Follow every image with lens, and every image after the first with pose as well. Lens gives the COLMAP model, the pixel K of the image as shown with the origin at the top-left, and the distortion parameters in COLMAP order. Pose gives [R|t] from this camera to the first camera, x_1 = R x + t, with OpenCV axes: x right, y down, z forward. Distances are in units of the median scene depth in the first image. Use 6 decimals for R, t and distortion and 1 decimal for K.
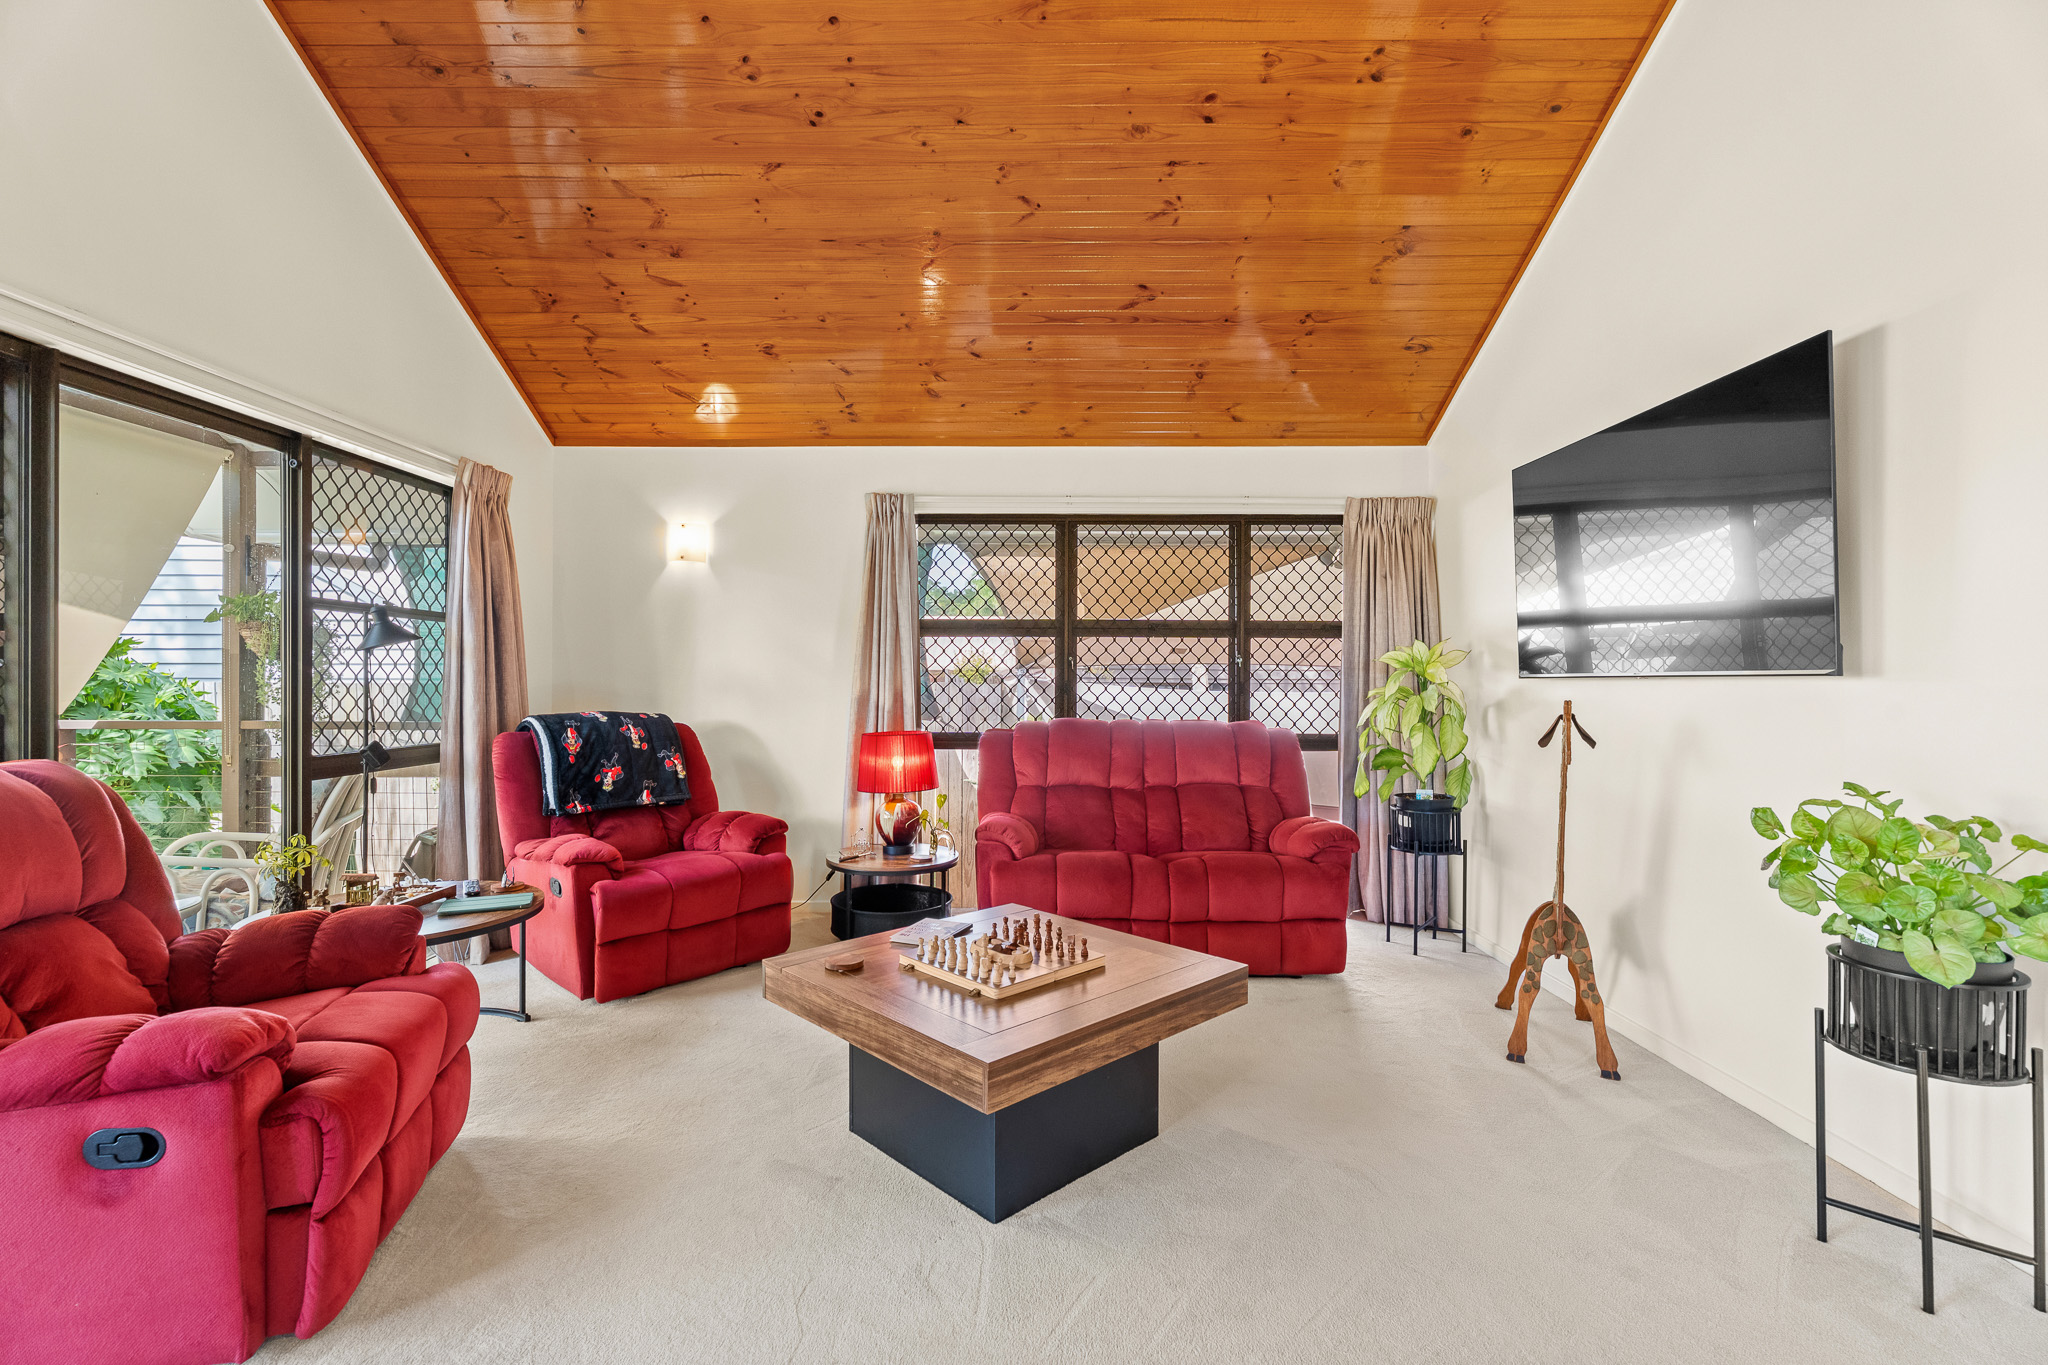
lens RADIAL K [[914.2, 0, 1024.0], [0, 914.2, 682.5], [0, 0, 1]] dist [0.000344, -0.000213]
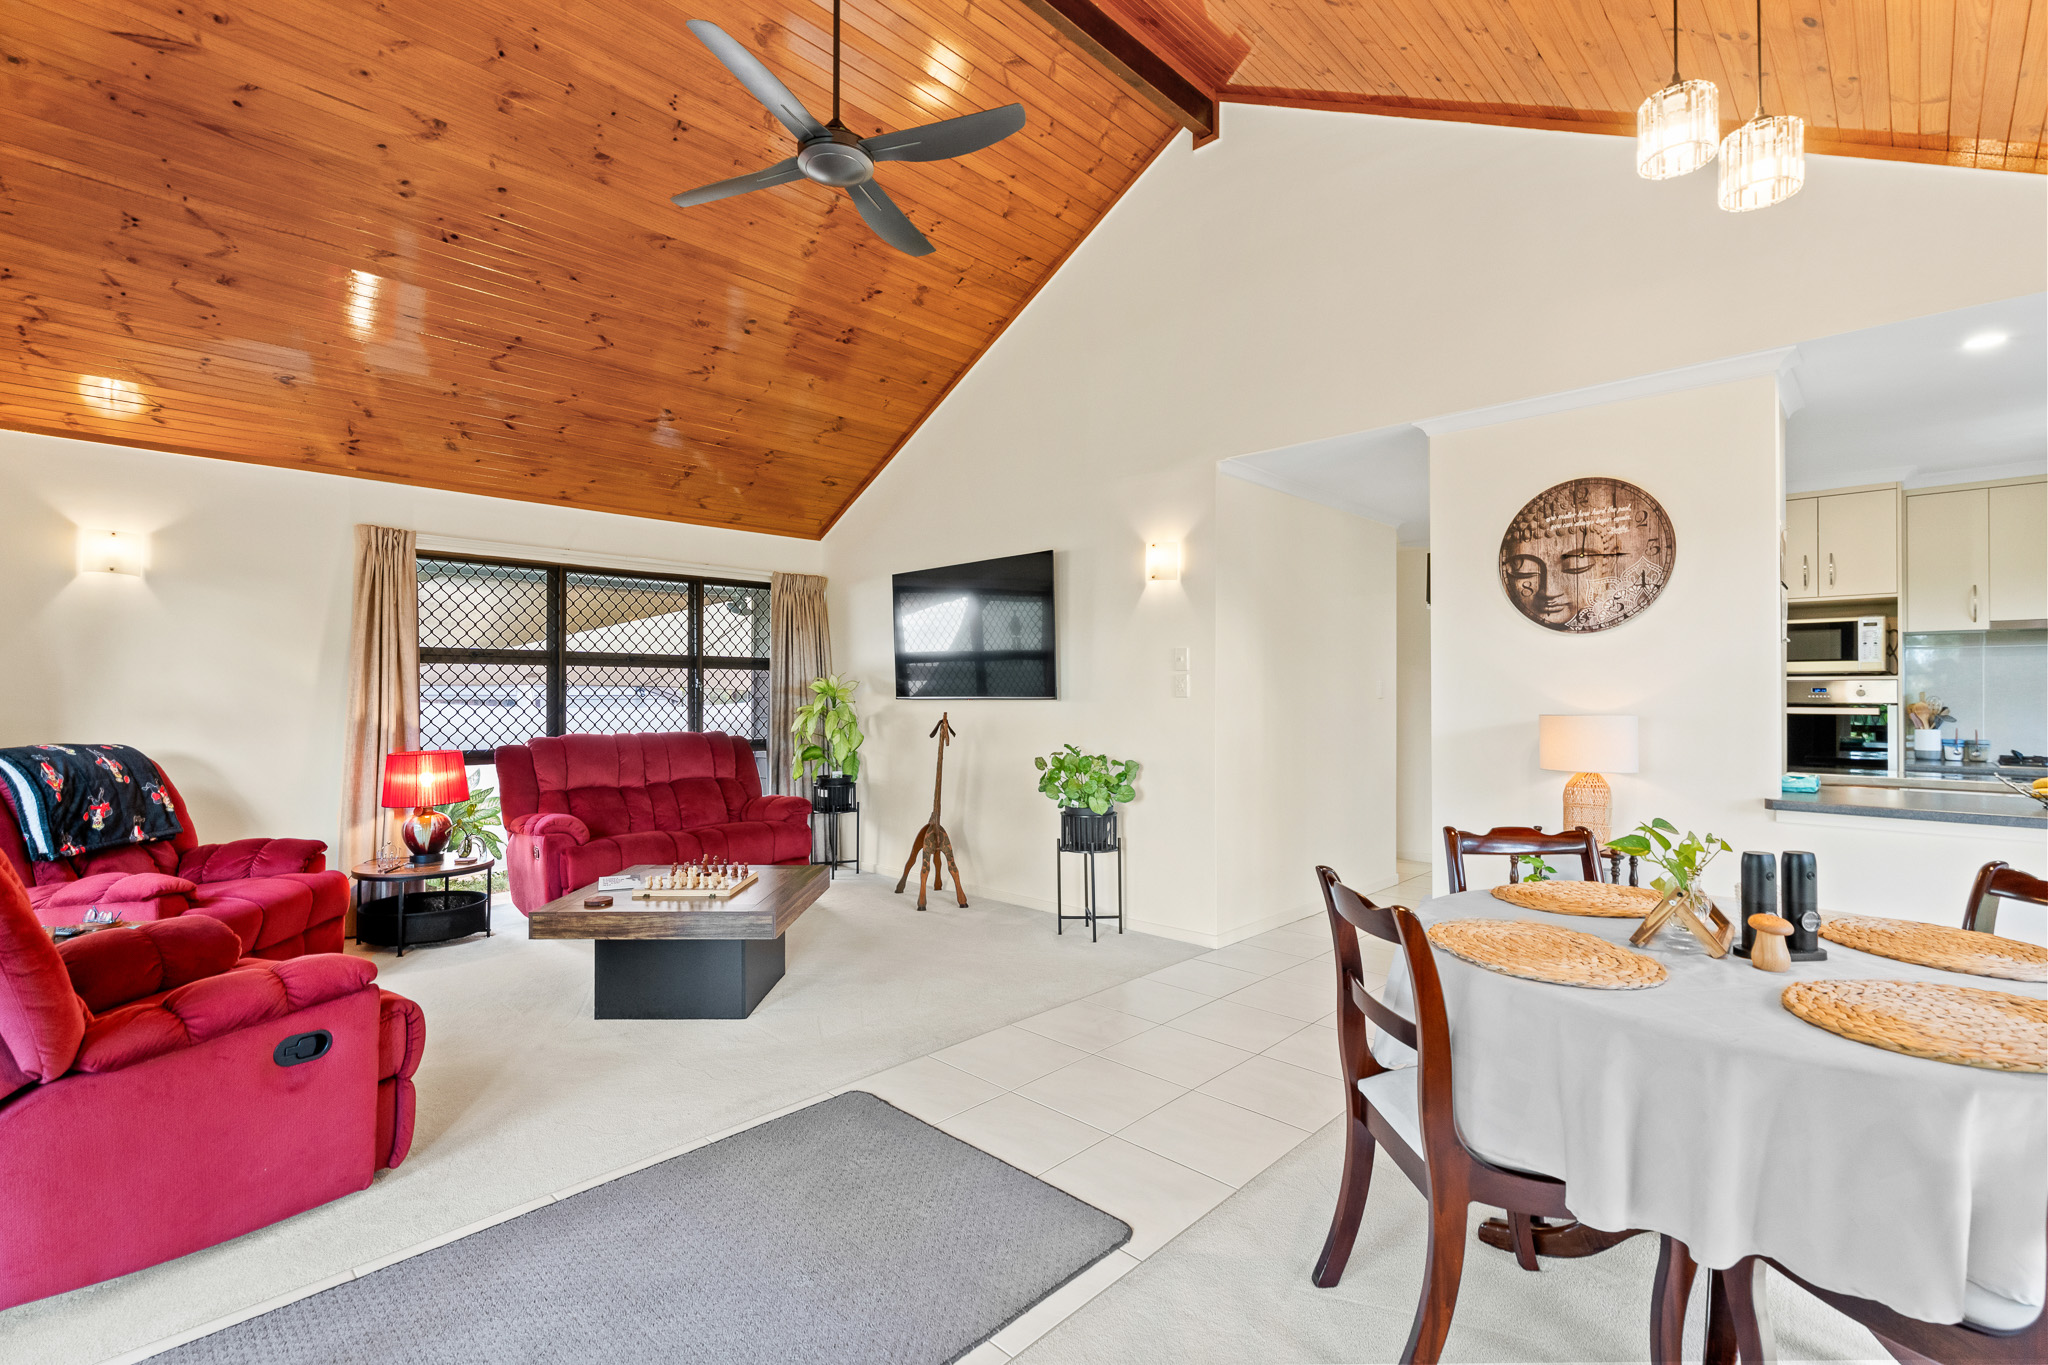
lens RADIAL K [[914.2, 0, 1024.0], [0, 914.2, 682.5], [0, 0, 1]] dist [0.004067, 0.000741]
pose [[0.690442, 0.005378, 0.723368, -0.460568], [0.004349, 0.999923, -0.011584, -0.013561], [-0.723375, 0.011144, 0.690365, -0.295631]]
